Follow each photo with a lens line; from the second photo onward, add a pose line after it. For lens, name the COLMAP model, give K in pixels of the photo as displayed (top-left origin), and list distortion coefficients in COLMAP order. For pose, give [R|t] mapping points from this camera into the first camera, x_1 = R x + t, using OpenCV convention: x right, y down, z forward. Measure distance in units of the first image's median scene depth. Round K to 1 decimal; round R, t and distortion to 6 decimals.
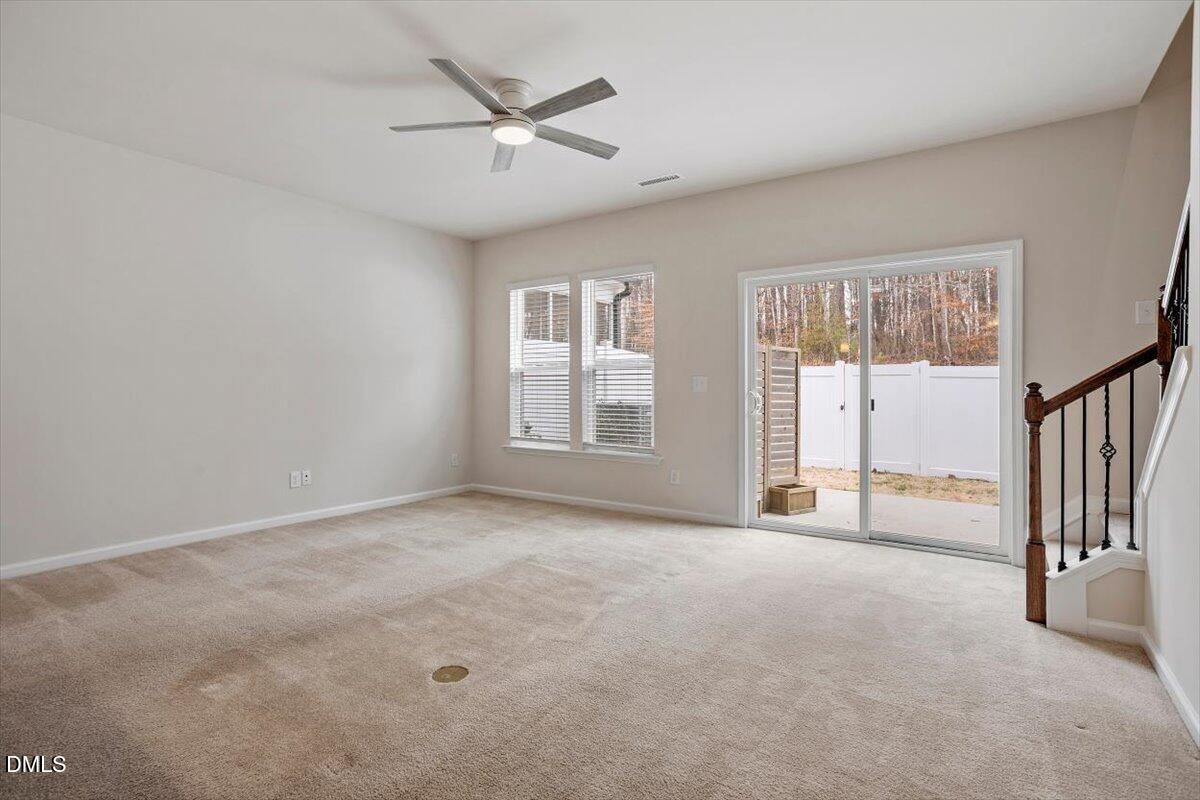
lens RADIAL K [[592.4, 0, 594.1], [0, 592.4, 378.7], [0, 0, 1]] dist [-0.060203, 0.038346]
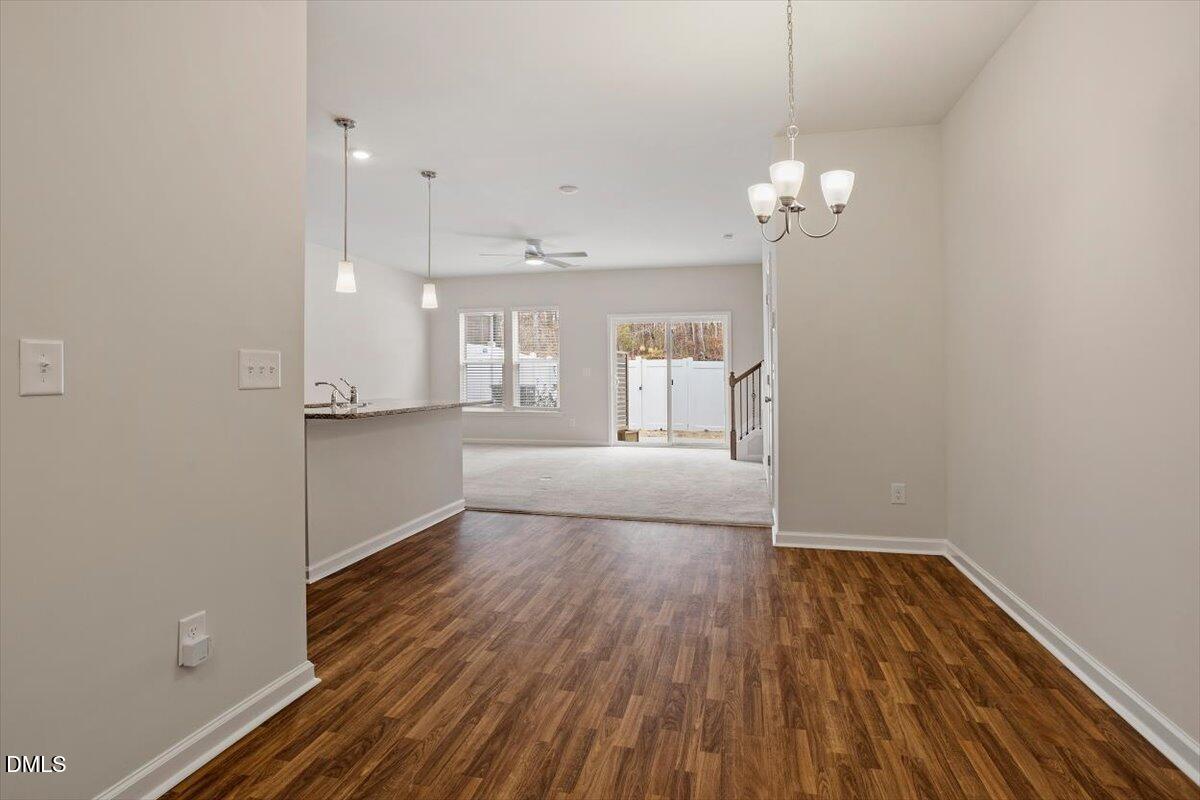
lens RADIAL K [[592.4, 0, 594.1], [0, 592.4, 378.7], [0, 0, 1]] dist [-0.060203, 0.038346]
pose [[0.933766, -0.005008, 0.357850, -0.480798], [-0.002012, 0.999813, 0.019241, -0.007343], [-0.357879, -0.018687, 0.933581, -0.774092]]
